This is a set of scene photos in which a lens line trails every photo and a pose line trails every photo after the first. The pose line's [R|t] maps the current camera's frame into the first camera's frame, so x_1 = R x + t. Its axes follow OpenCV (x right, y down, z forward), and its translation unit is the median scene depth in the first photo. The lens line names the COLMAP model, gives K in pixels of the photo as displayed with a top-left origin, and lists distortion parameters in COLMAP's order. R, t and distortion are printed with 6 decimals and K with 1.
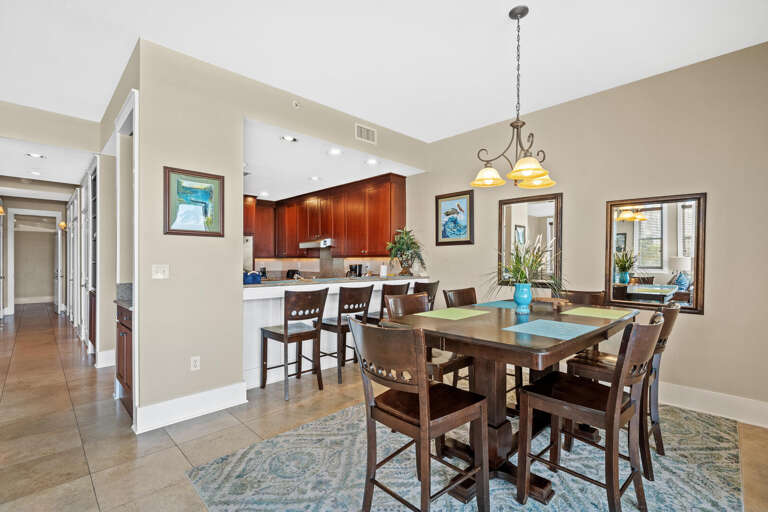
lens RADIAL K [[365.0, 0, 384.2], [0, 365.0, 263.7], [0, 0, 1]] dist [0.000225, 0.000132]
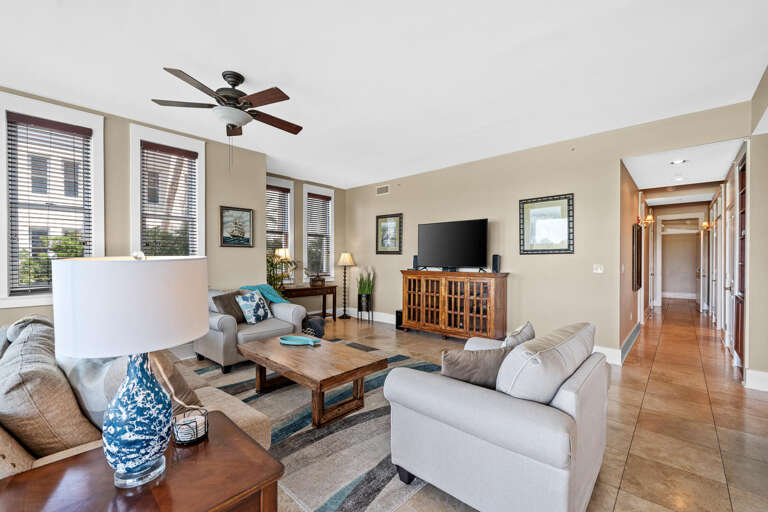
lens RADIAL K [[324.0, 0, 388.8], [0, 324.0, 261.6], [0, 0, 1]] dist [-0.001303, -0.000593]
pose [[0.072530, 0.004379, -0.997357, -0.067812], [-0.002441, 0.999988, 0.004213, -0.008734], [0.997363, 0.002129, 0.072540, 0.081072]]
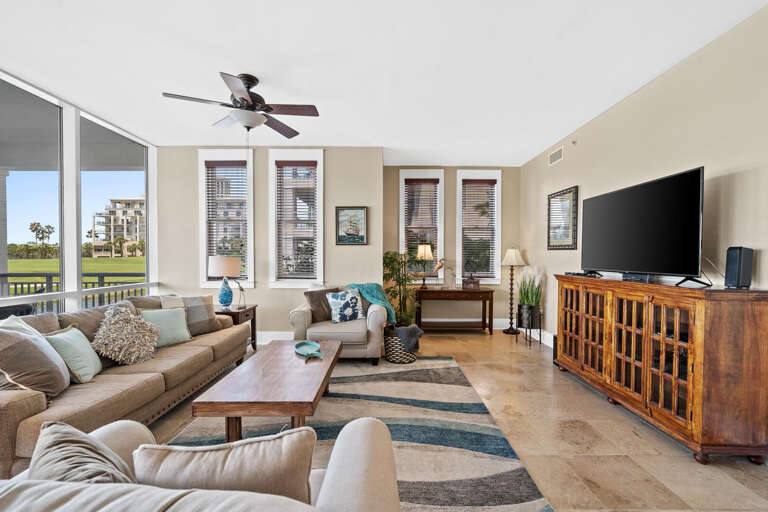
lens RADIAL K [[324.0, 0, 388.8], [0, 324.0, 261.6], [0, 0, 1]] dist [-0.001303, -0.000593]
pose [[-0.689322, 0.006880, -0.724423, -0.367100], [-0.005185, 0.999882, 0.014430, -0.010858], [0.724437, 0.013703, -0.689205, 0.399563]]
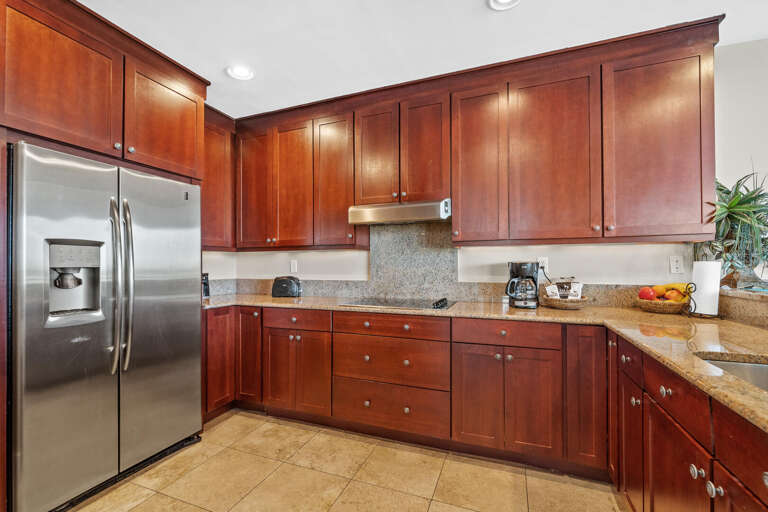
lens RADIAL K [[324.0, 0, 388.8], [0, 324.0, 261.6], [0, 0, 1]] dist [-0.001303, -0.000593]
pose [[0.907023, -0.005515, 0.421044, -0.390435], [0.009309, 0.999932, -0.006956, 0.002483], [-0.420977, 0.010229, 0.907013, 0.756583]]
